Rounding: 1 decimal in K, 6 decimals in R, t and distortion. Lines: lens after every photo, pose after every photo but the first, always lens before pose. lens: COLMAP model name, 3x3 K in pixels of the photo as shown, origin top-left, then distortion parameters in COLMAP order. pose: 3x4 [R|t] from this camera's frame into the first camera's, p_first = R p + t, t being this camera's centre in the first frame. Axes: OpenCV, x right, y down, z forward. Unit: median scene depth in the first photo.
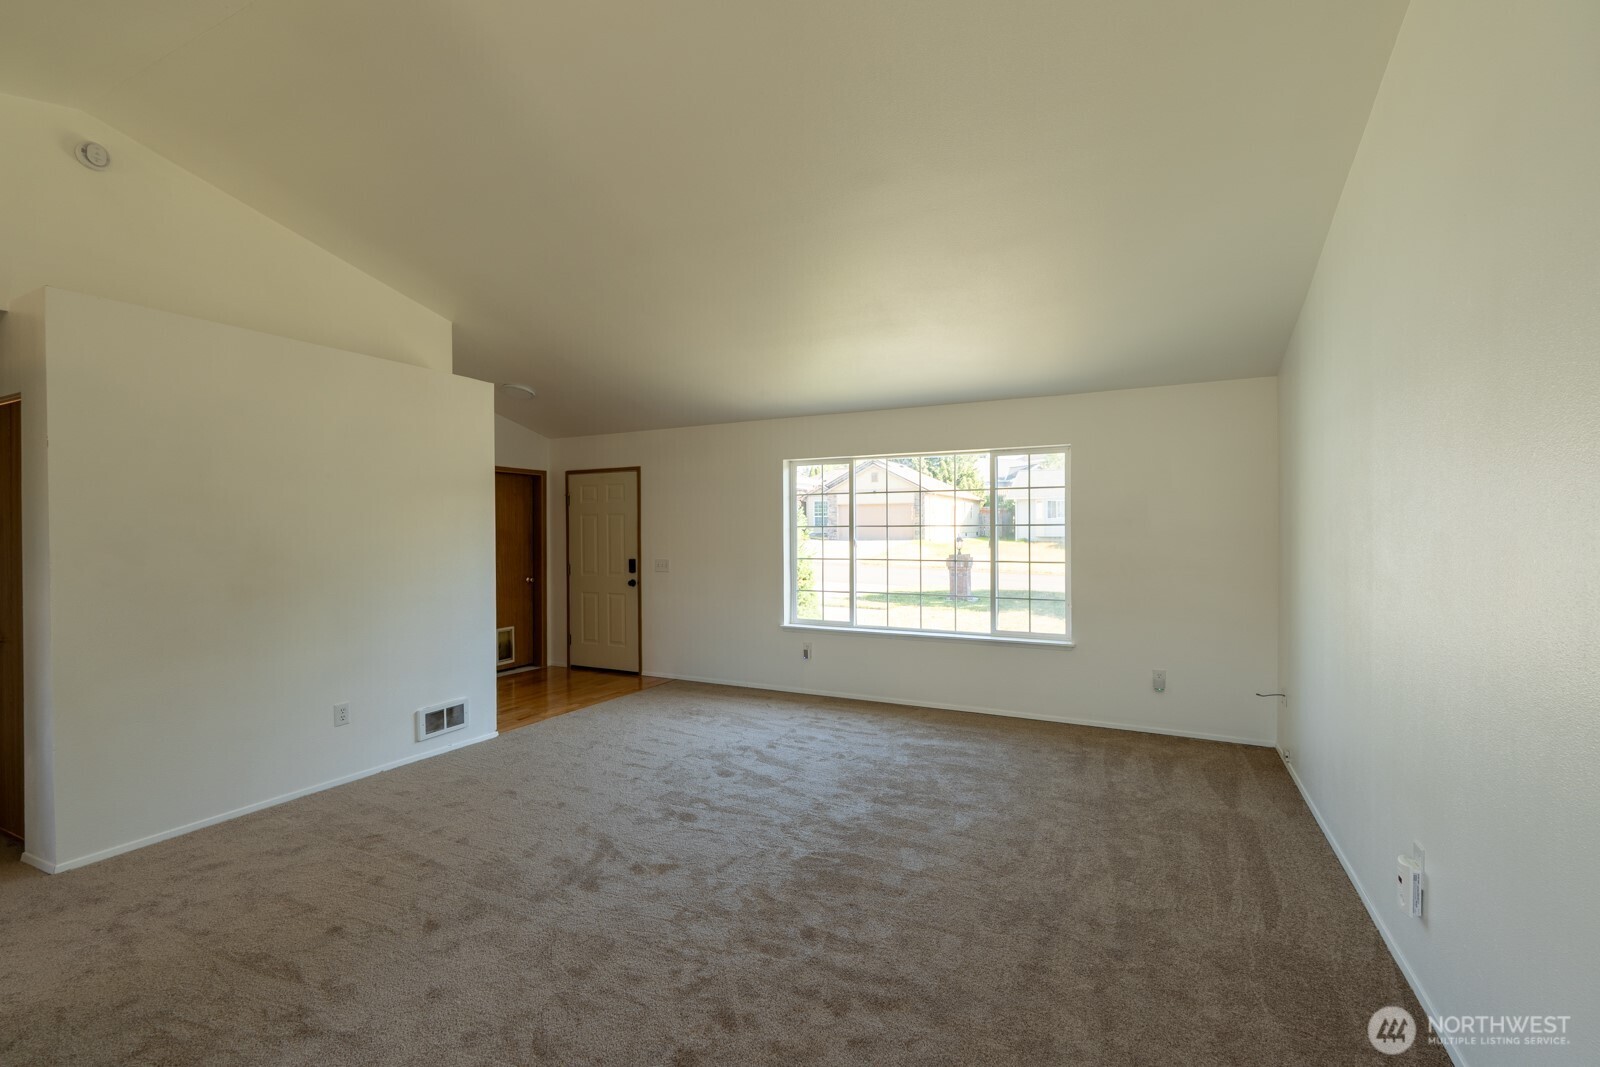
lens RADIAL K [[699.6, 0, 797.9], [0, 699.6, 532.6], [0, 0, 1]] dist [-0.004338, -0.000293]
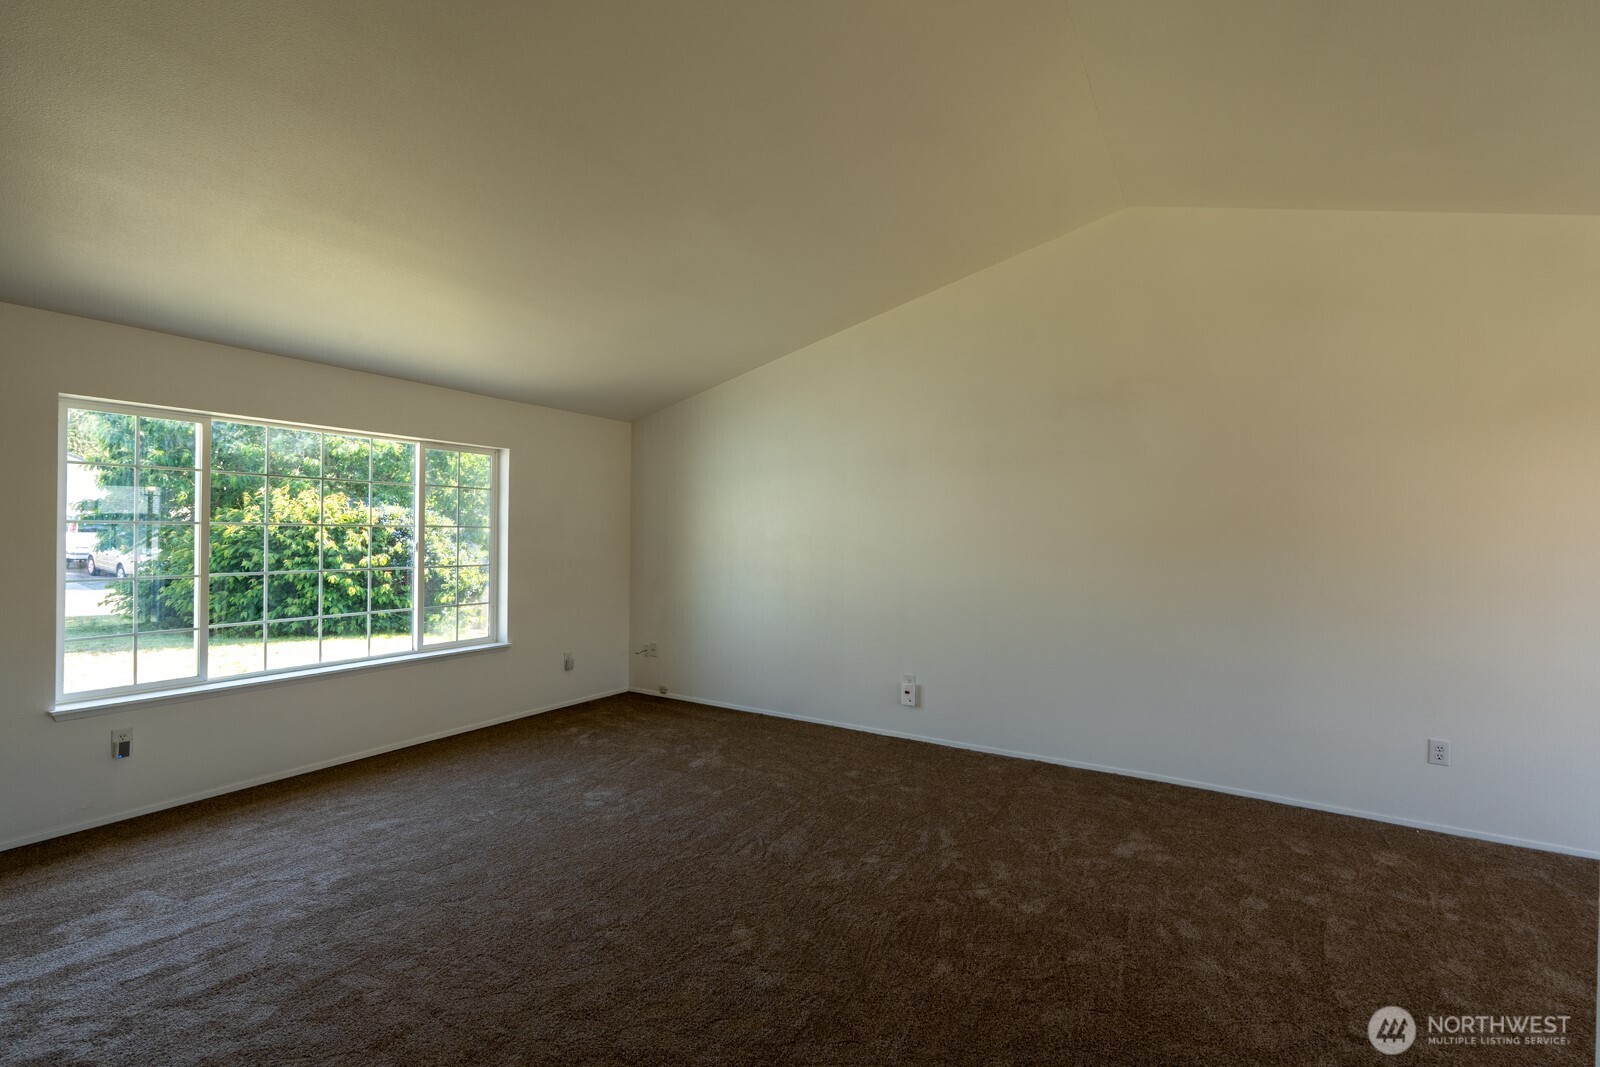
lens RADIAL K [[699.6, 0, 797.9], [0, 699.6, 532.6], [0, 0, 1]] dist [-0.004338, -0.000293]
pose [[0.075950, 0.005549, 0.997096, -0.703714], [-0.009942, 0.999939, -0.004808, -0.003794], [-0.997062, -0.009548, 0.076001, 0.586527]]
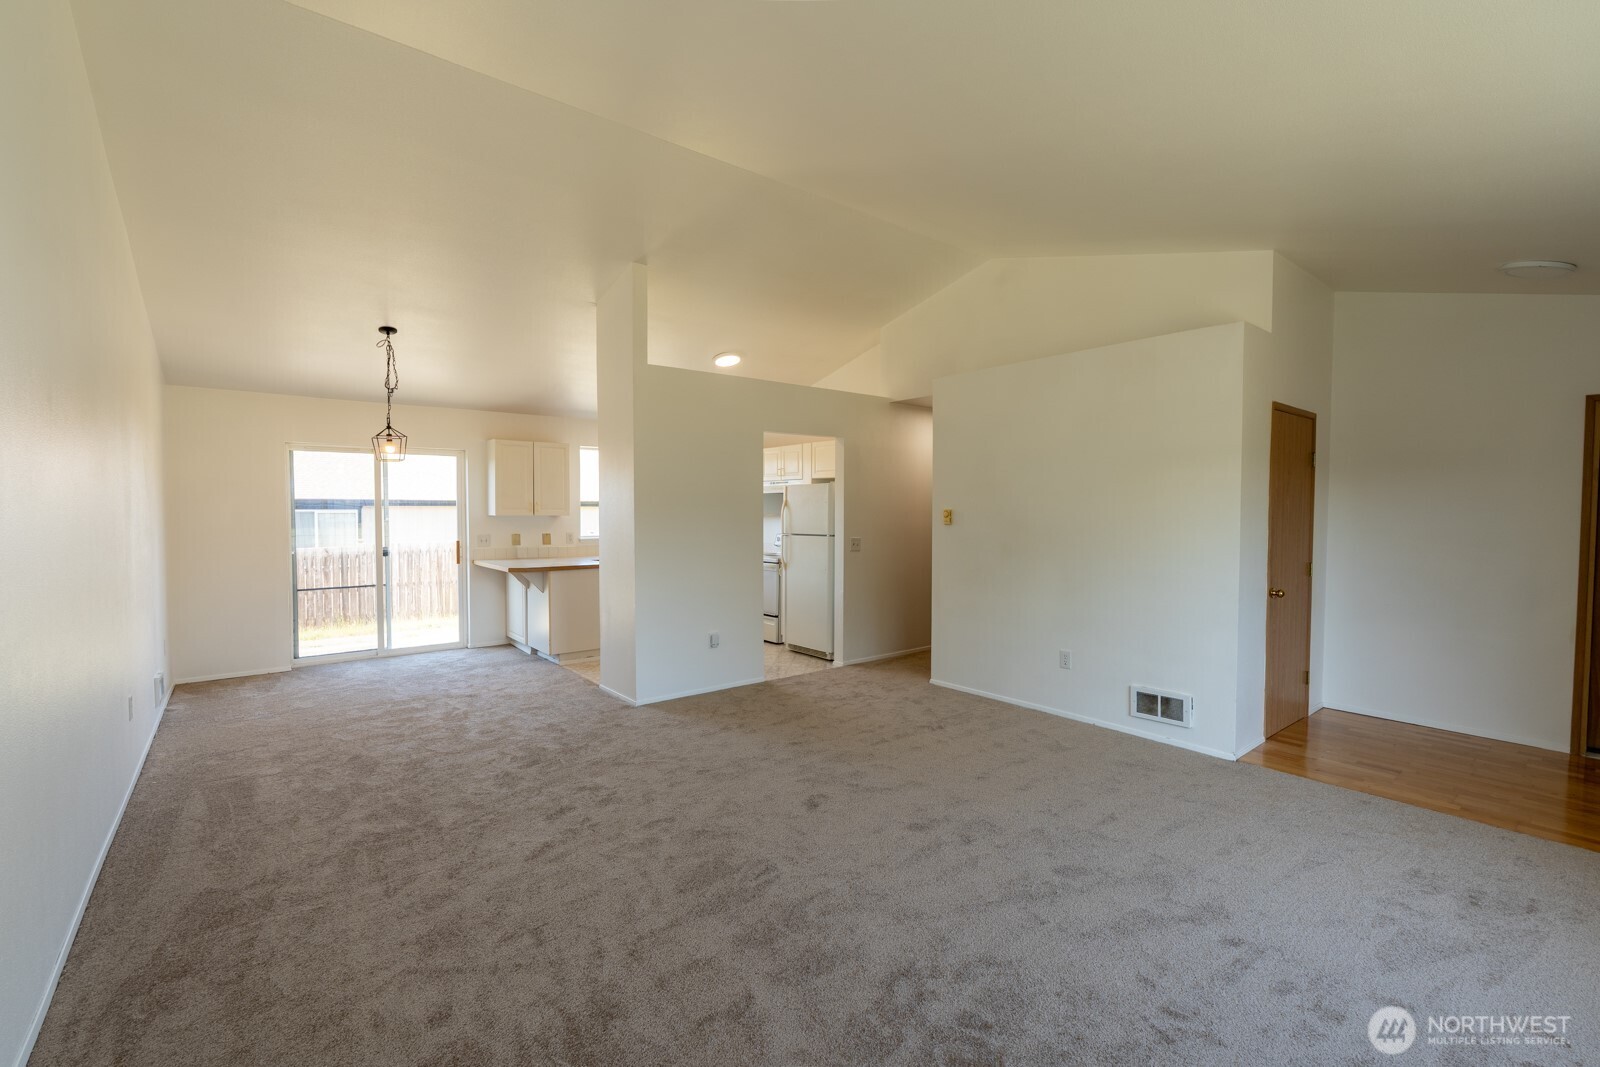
lens RADIAL K [[695.4, 0, 799.2], [0, 695.4, 533.1], [0, 0, 1]] dist [-0.005794, -0.000107]
pose [[-0.411579, 0.037089, -0.910619, 0.560411], [-0.001108, 0.999151, 0.041195, -0.005521], [0.911373, 0.017964, -0.411188, 0.972318]]
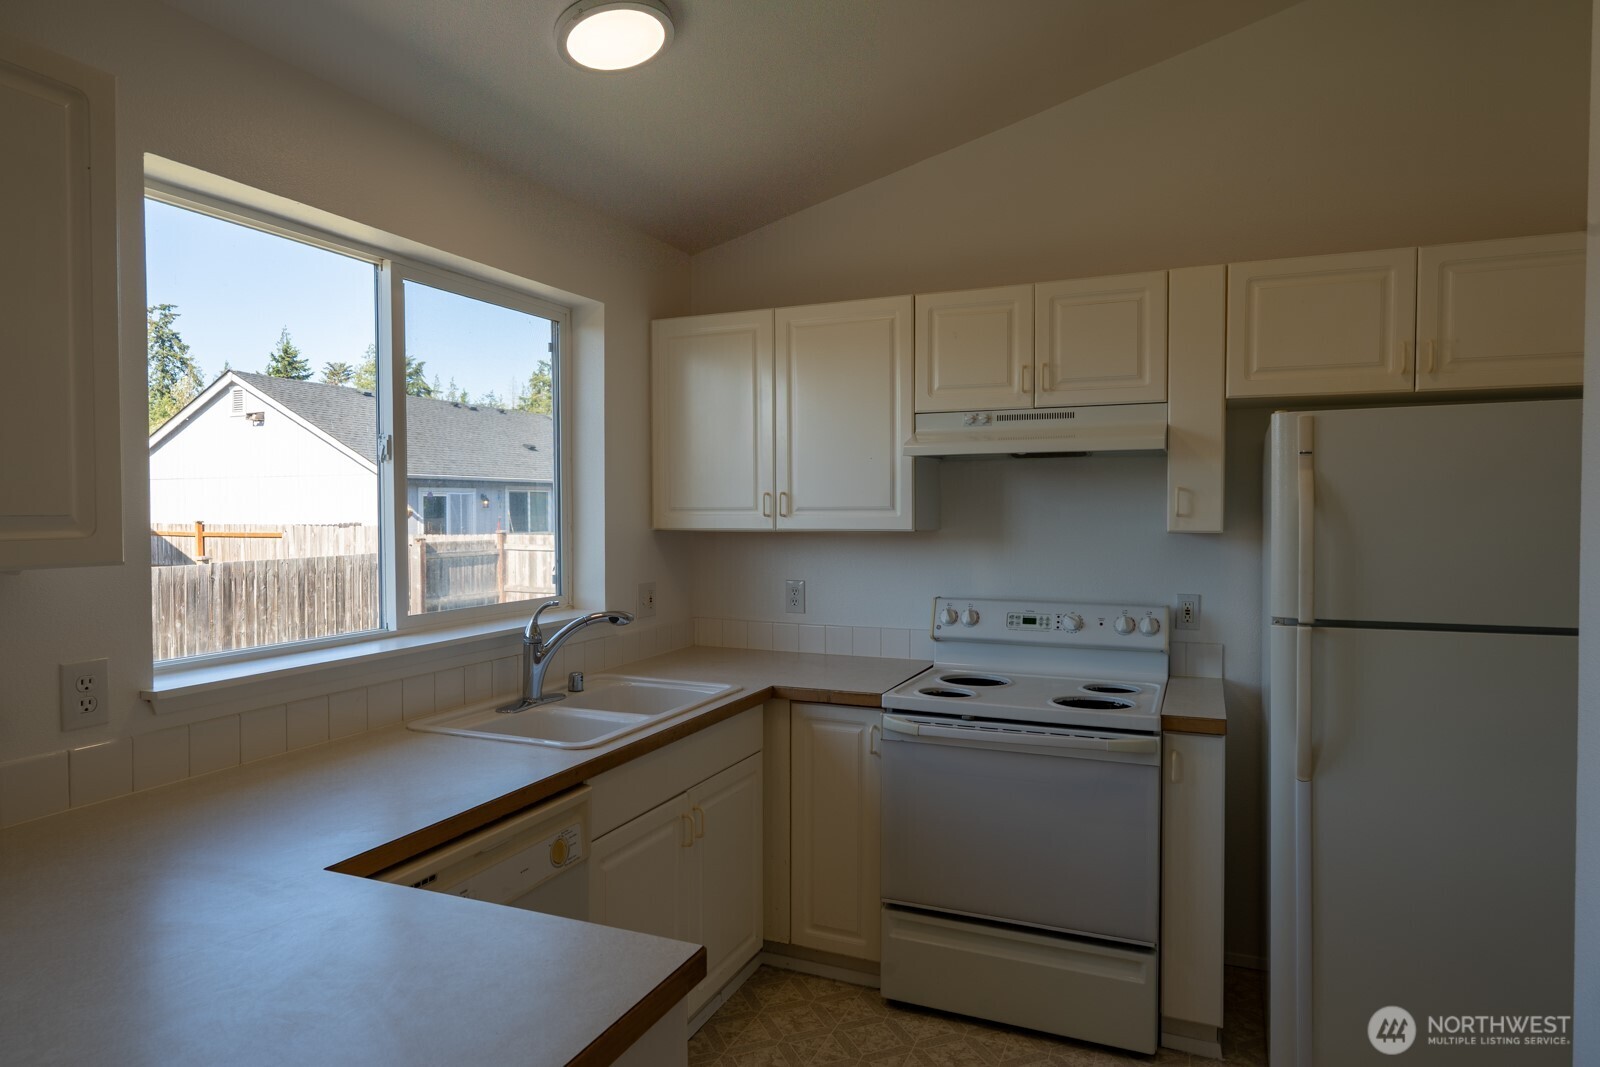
lens RADIAL K [[944.3, 0, 798.8], [0, 944.3, 534.2], [0, 0, 1]] dist [-0.000986, 0.000543]
pose [[0.059110, 0.032019, -0.997738, -0.397481], [0.000222, 0.999485, 0.032089, 0.000177], [0.998251, -0.002119, 0.059072, -0.007623]]
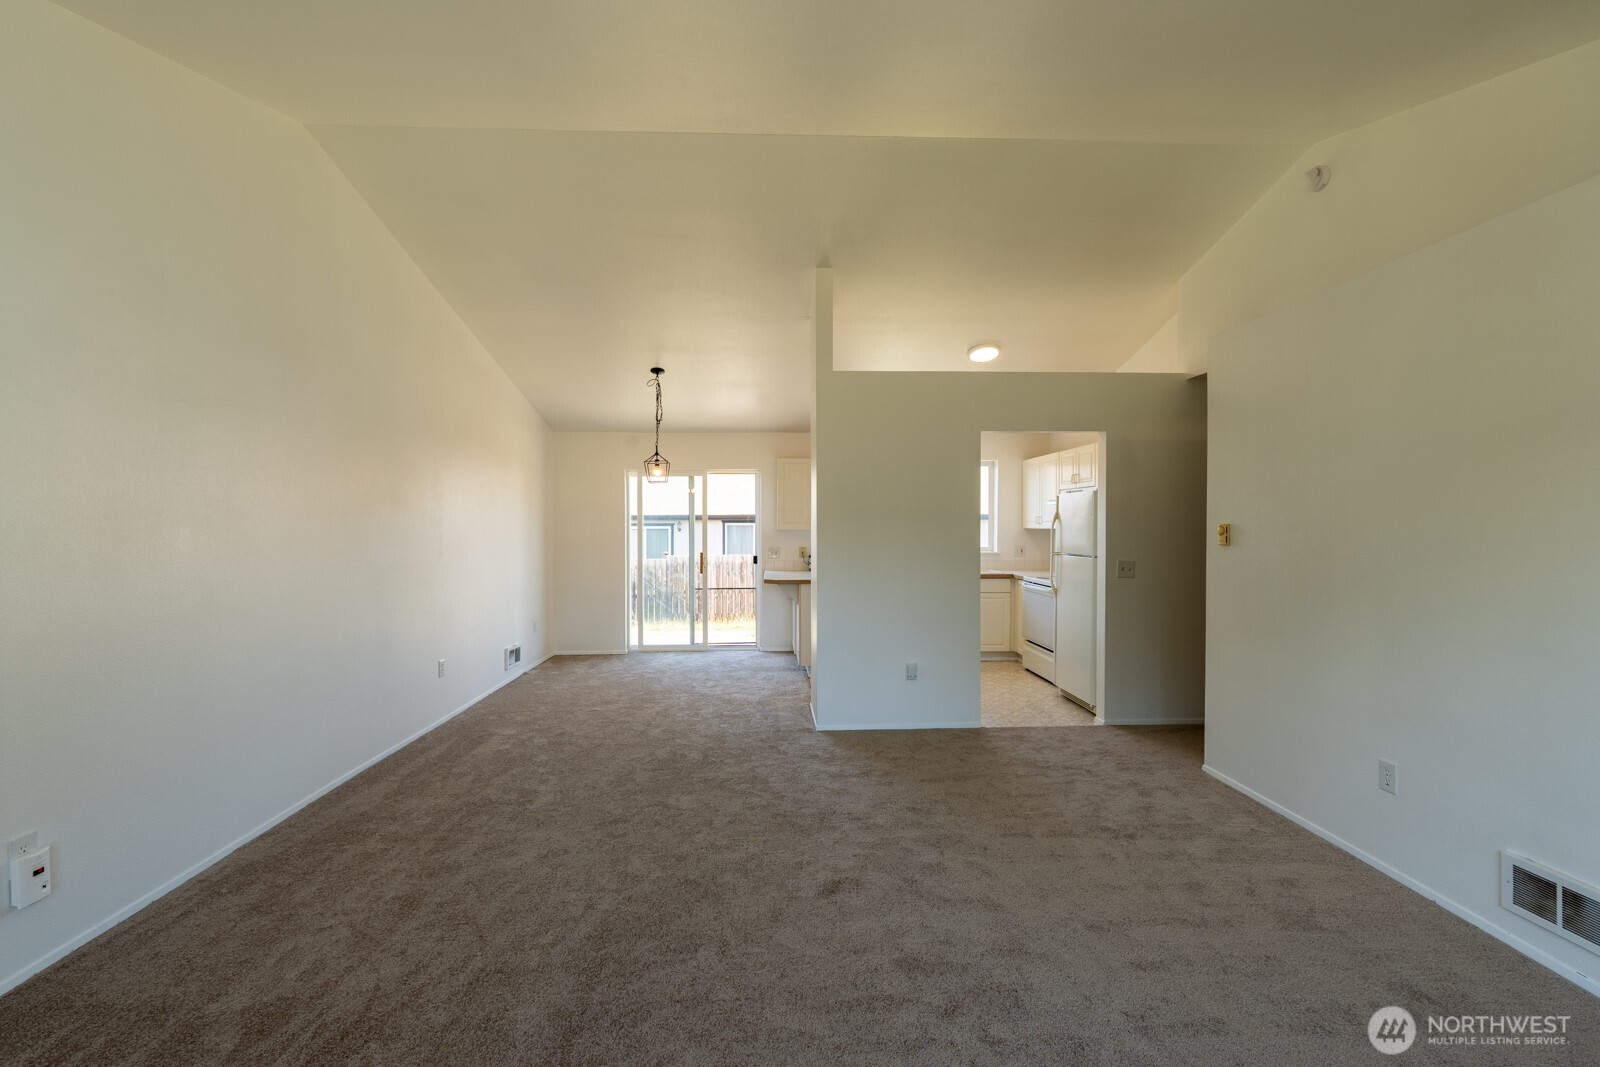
lens RADIAL K [[699.6, 0, 797.9], [0, 699.6, 532.6], [0, 0, 1]] dist [-0.004338, -0.000293]
pose [[-0.871151, 0.015291, -0.490777, 0.196776], [0.006089, 0.999775, 0.020342, -0.006435], [0.490978, 0.014733, -0.871047, 1.199406]]
